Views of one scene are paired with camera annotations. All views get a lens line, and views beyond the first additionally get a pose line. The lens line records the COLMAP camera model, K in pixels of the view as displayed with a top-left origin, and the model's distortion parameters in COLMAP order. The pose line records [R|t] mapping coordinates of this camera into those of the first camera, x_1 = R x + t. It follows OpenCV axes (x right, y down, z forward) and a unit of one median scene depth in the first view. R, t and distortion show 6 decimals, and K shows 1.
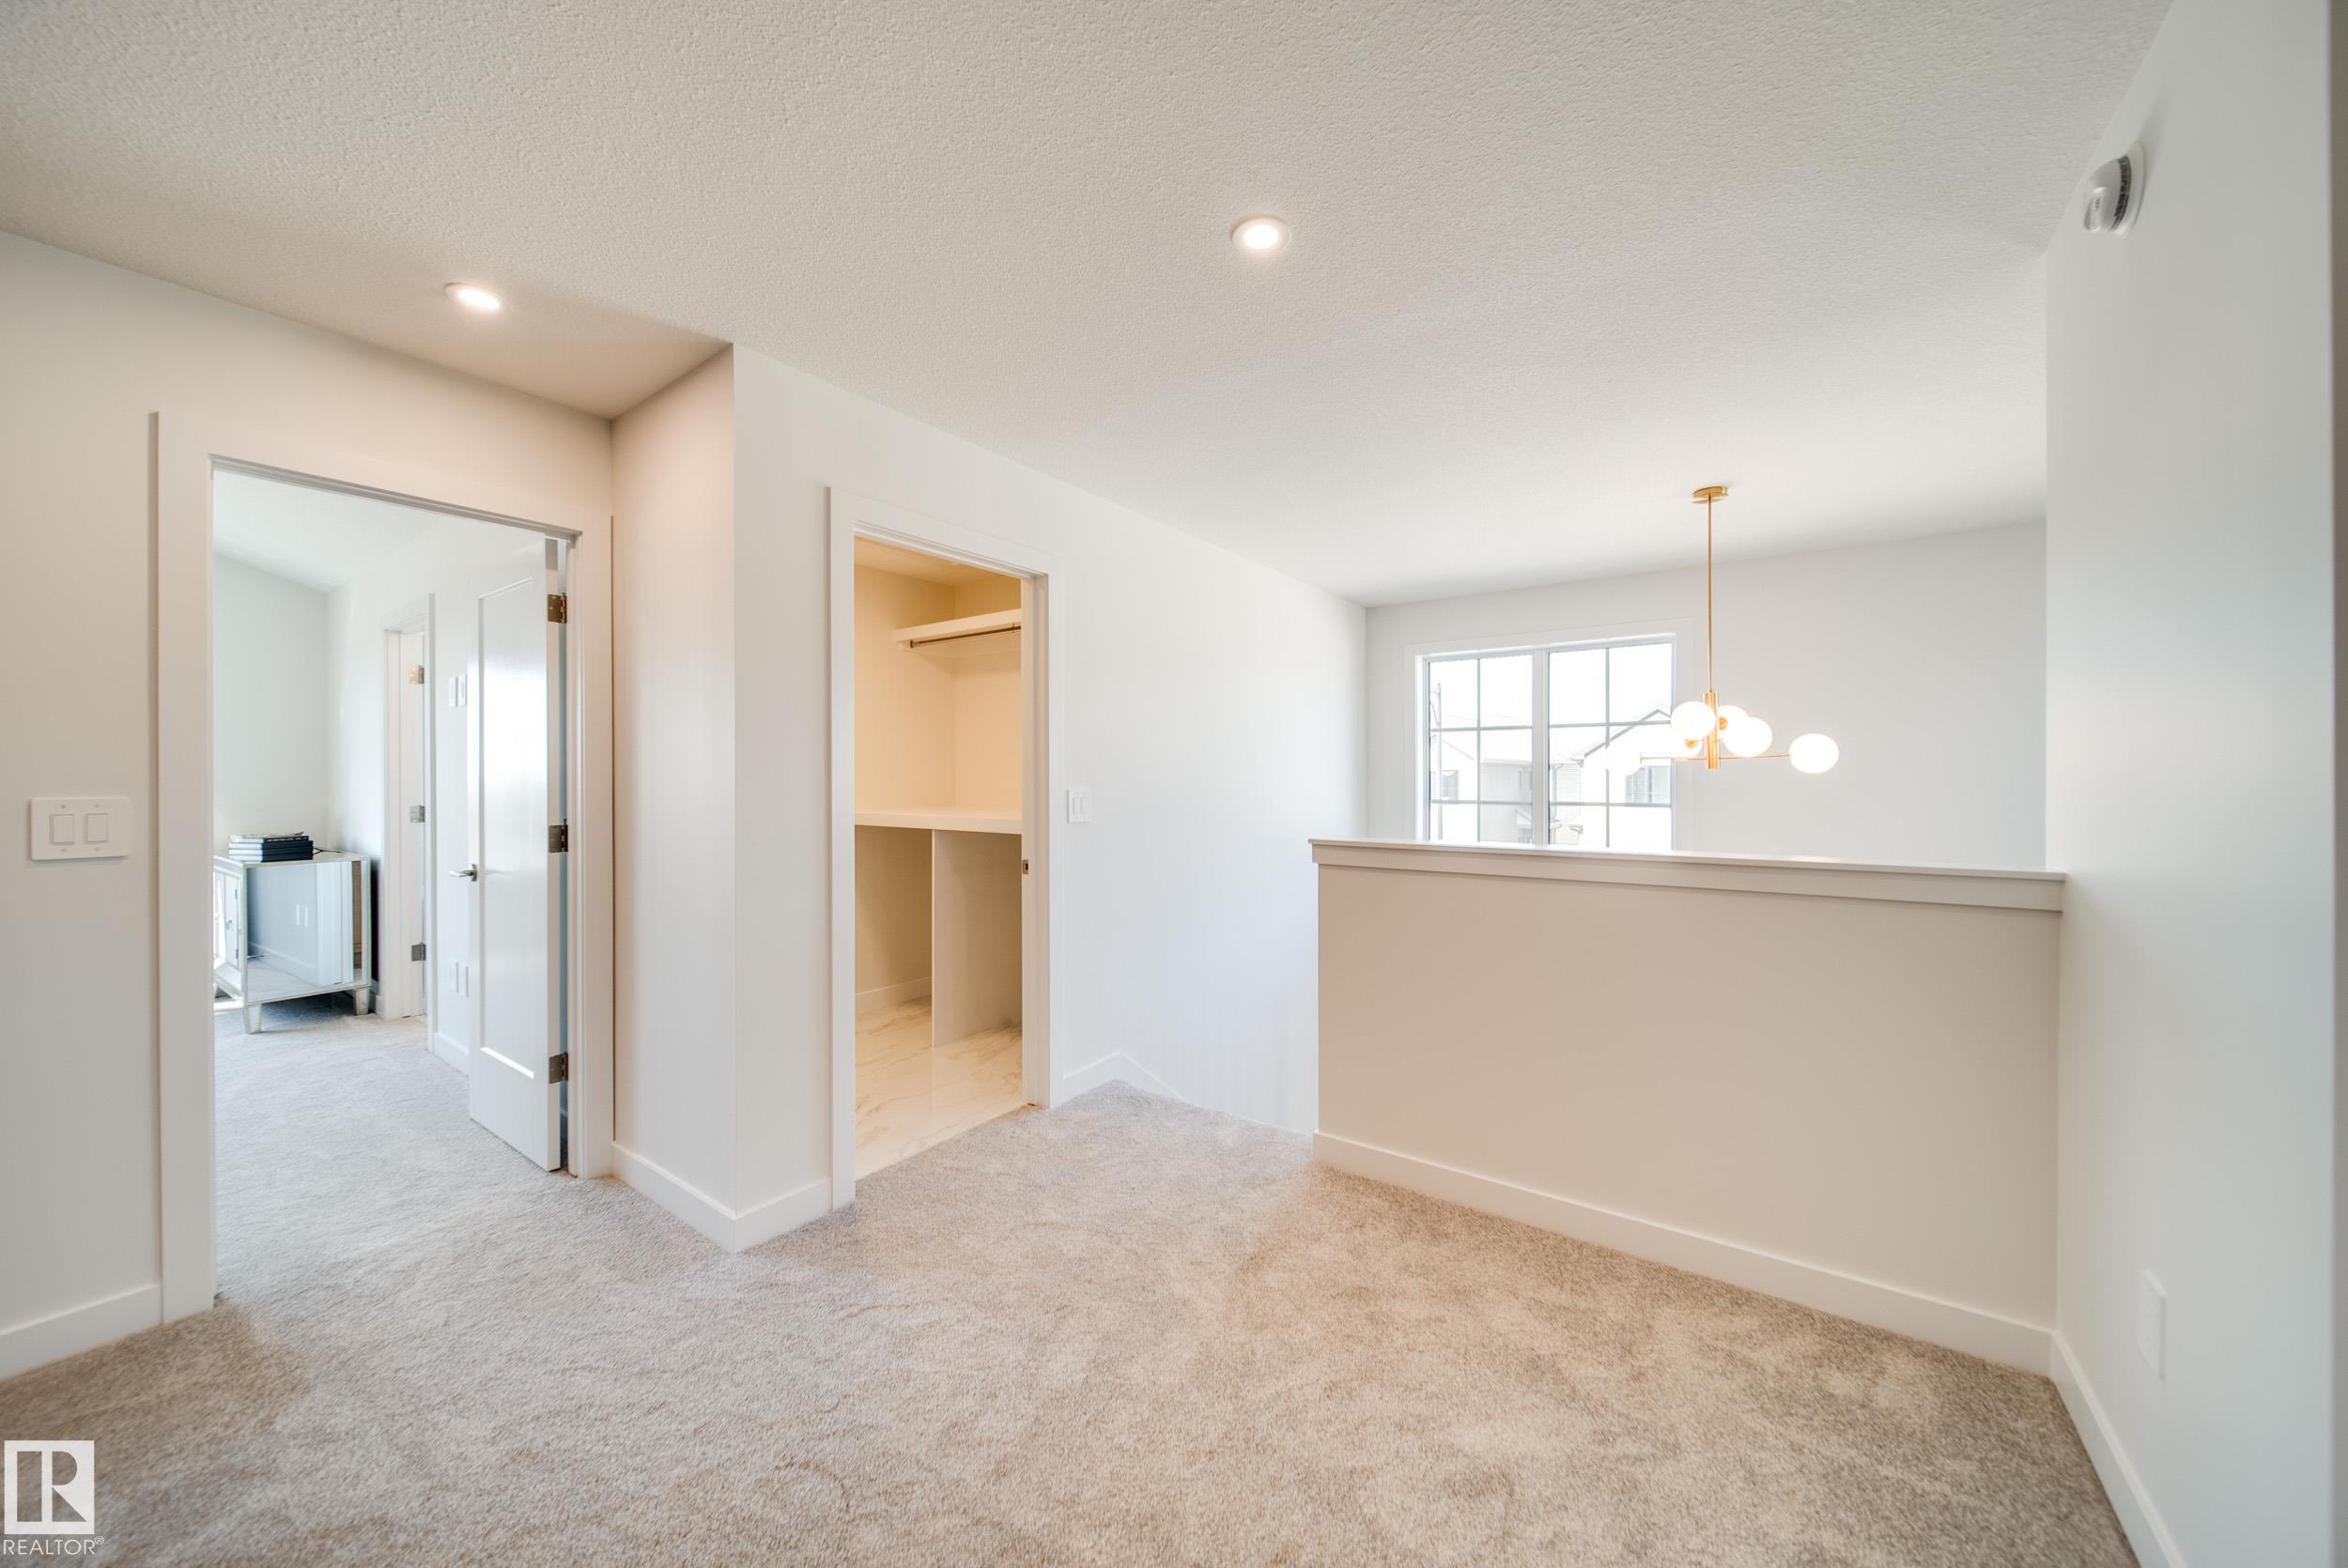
lens RADIAL K [[822.9, 0, 1167.7], [0, 822.9, 779.6], [0, 0, 1]] dist [-0.000283, -0.001777]
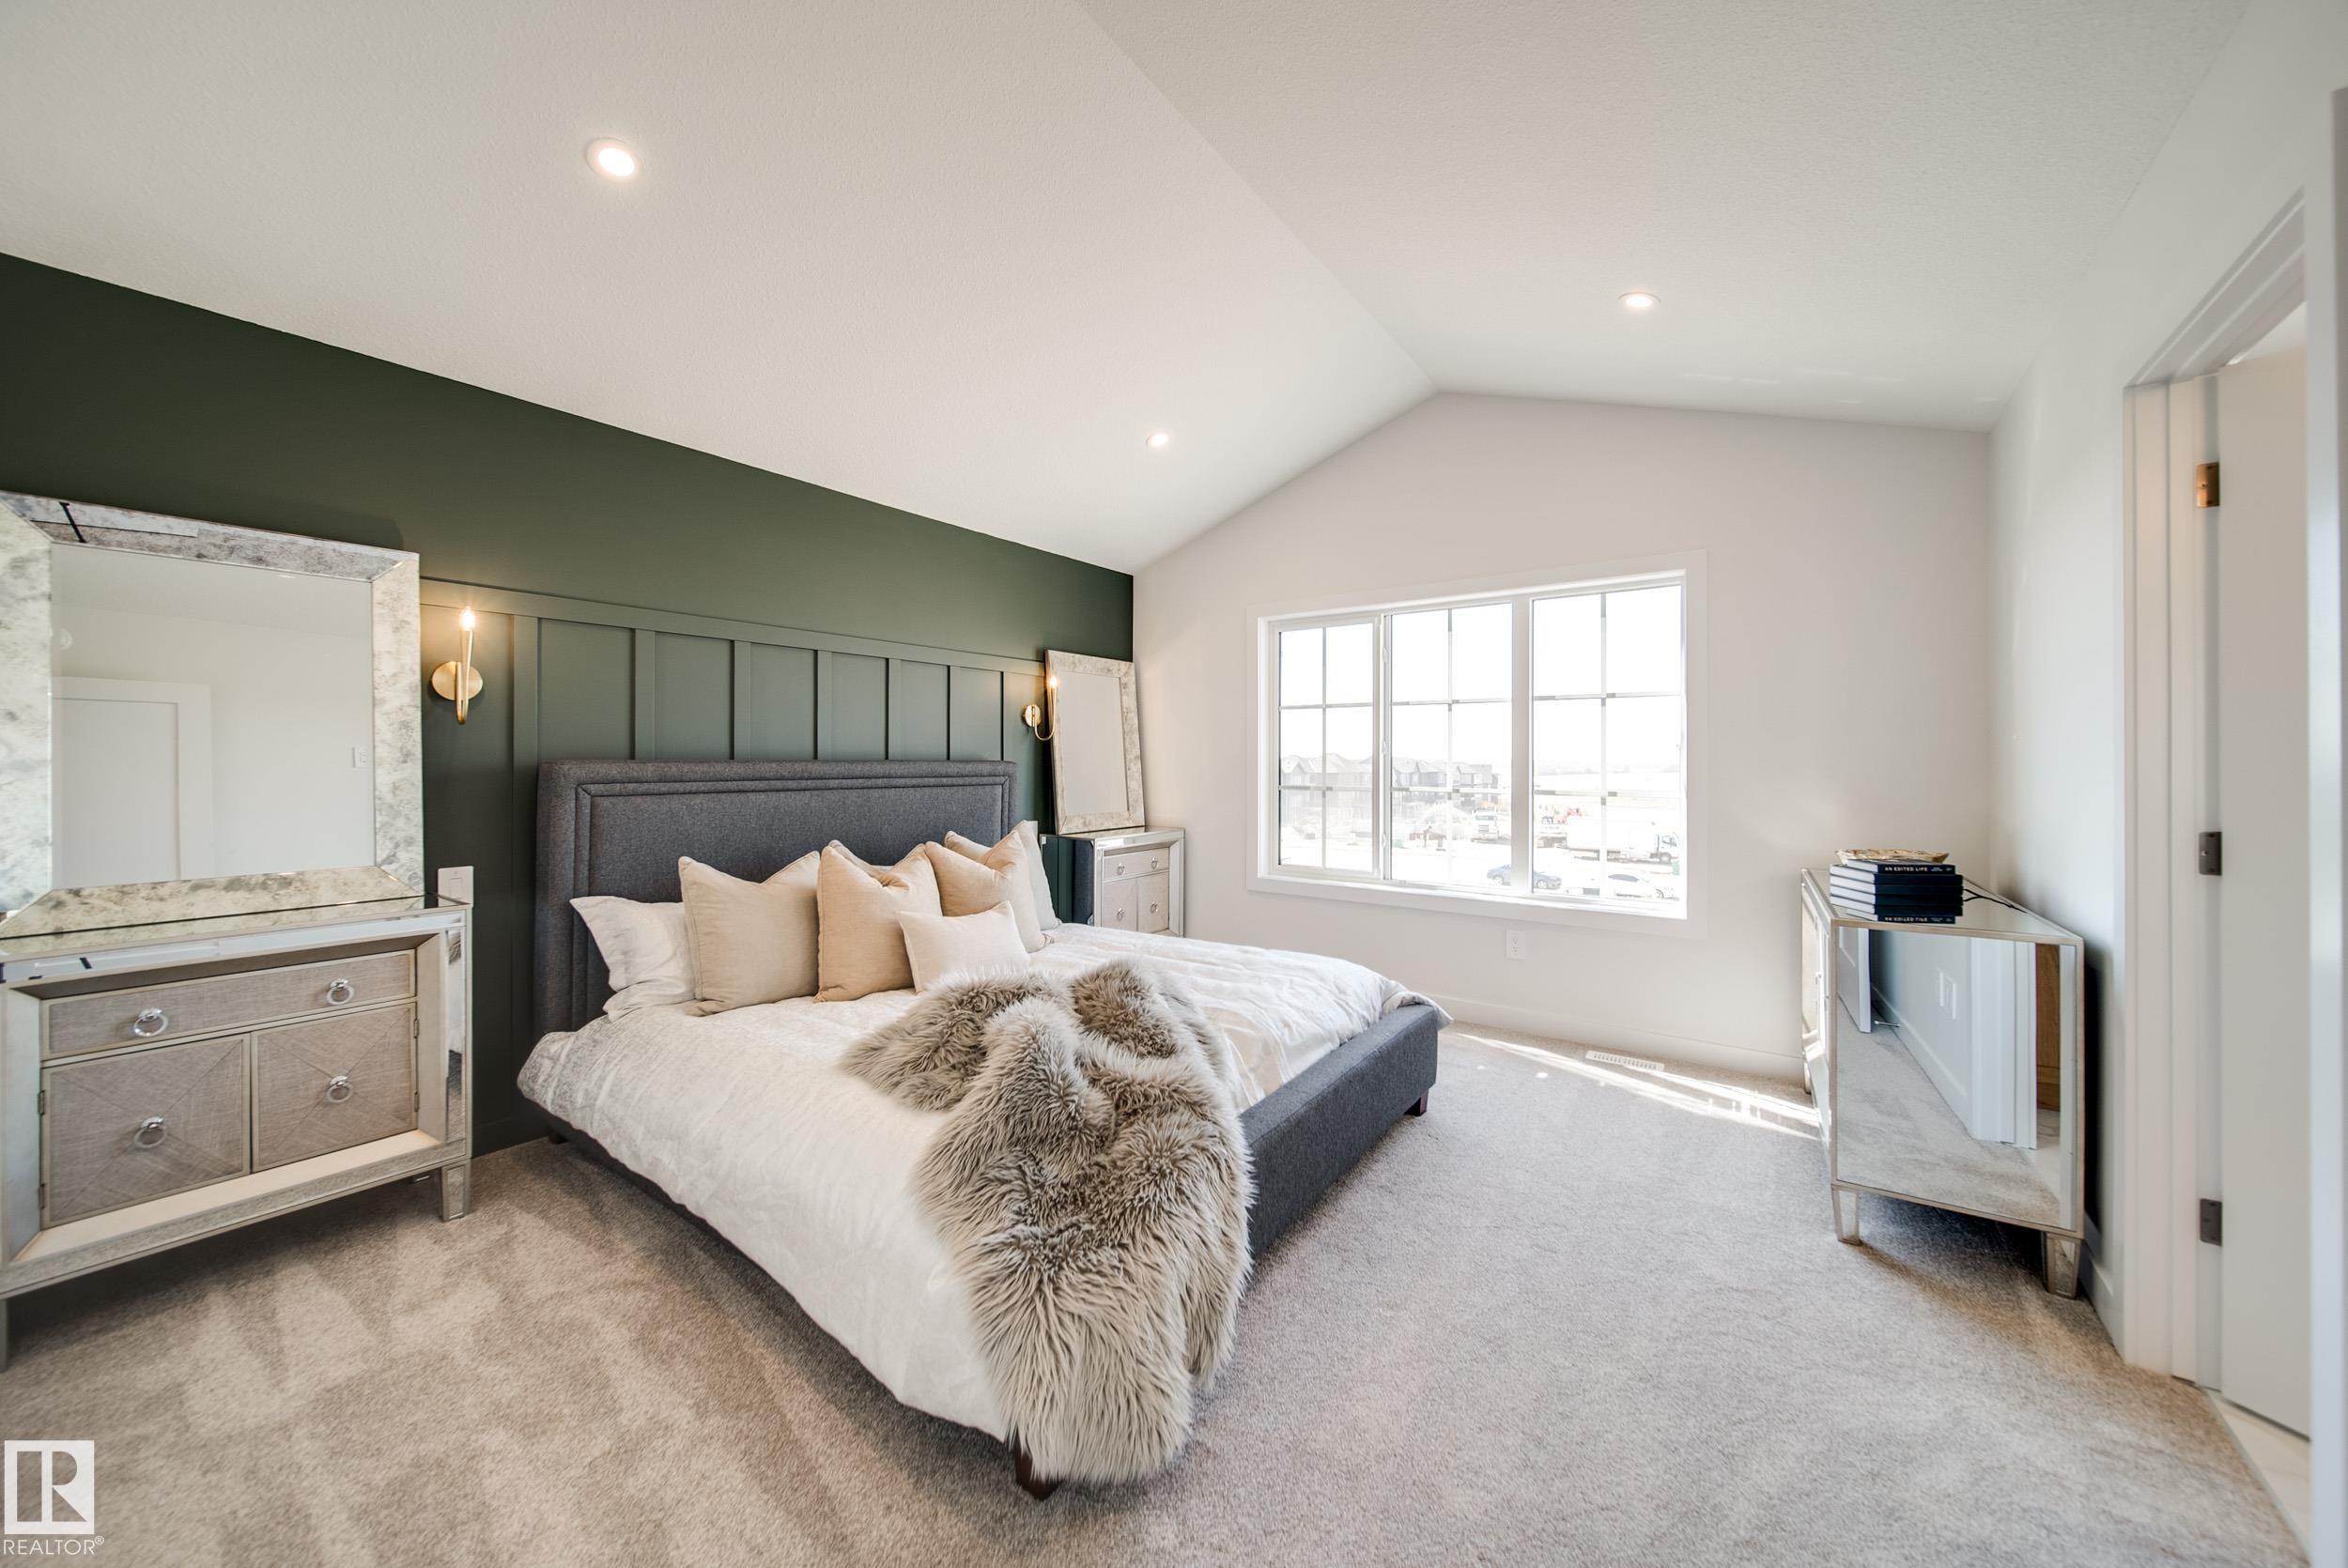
lens RADIAL K [[822.9, 0, 1167.0], [0, 822.9, 767.1], [0, 0, 1]] dist [-0.000283, -0.001777]
pose [[-0.016247, 0.002698, -0.999864, -0.530876], [-0.000394, 0.999996, 0.002705, 0.002705], [0.999868, 0.000438, -0.016246, 0.523619]]
